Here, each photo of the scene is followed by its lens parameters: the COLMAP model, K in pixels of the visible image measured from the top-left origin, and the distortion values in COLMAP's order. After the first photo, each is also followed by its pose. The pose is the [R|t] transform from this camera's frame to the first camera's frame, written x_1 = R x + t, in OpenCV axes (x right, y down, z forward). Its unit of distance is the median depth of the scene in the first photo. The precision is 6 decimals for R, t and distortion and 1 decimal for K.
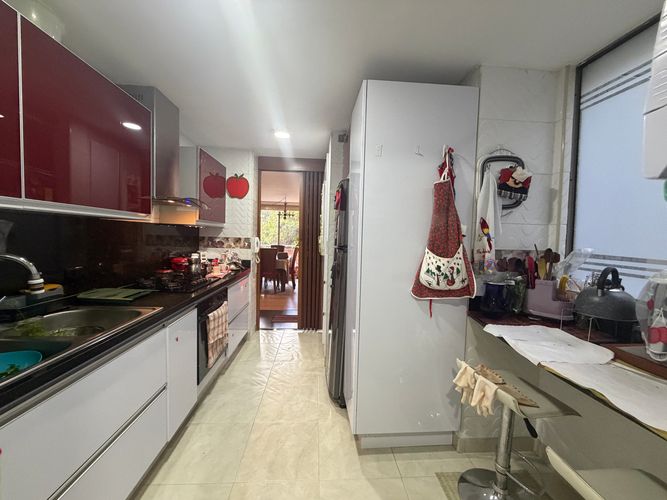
lens RADIAL K [[266.0, 0, 332.5], [0, 266.0, 250.5], [0, 0, 1]] dist [-0.001625, -0.000629]
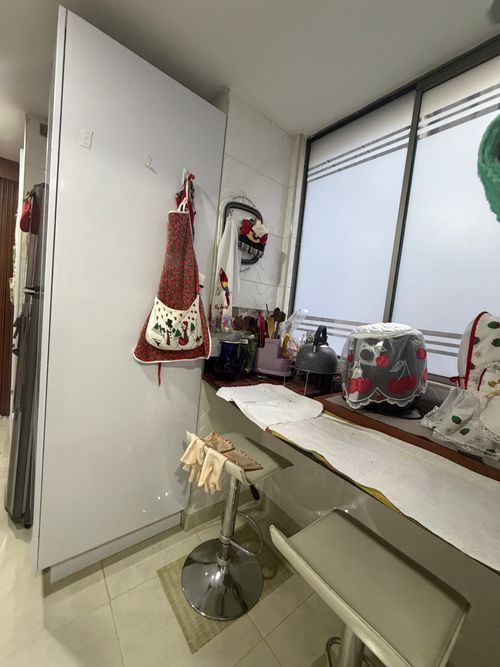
lens RADIAL K [[266.0, 0, 249.7], [0, 266.0, 329.2], [0, 0, 1]] dist [-0.001625, -0.000629]
pose [[0.818692, 0.024249, 0.573721, 0.138977], [-0.054612, 0.997867, 0.035754, 0.043027], [-0.571630, -0.060603, 0.818270, 0.214200]]
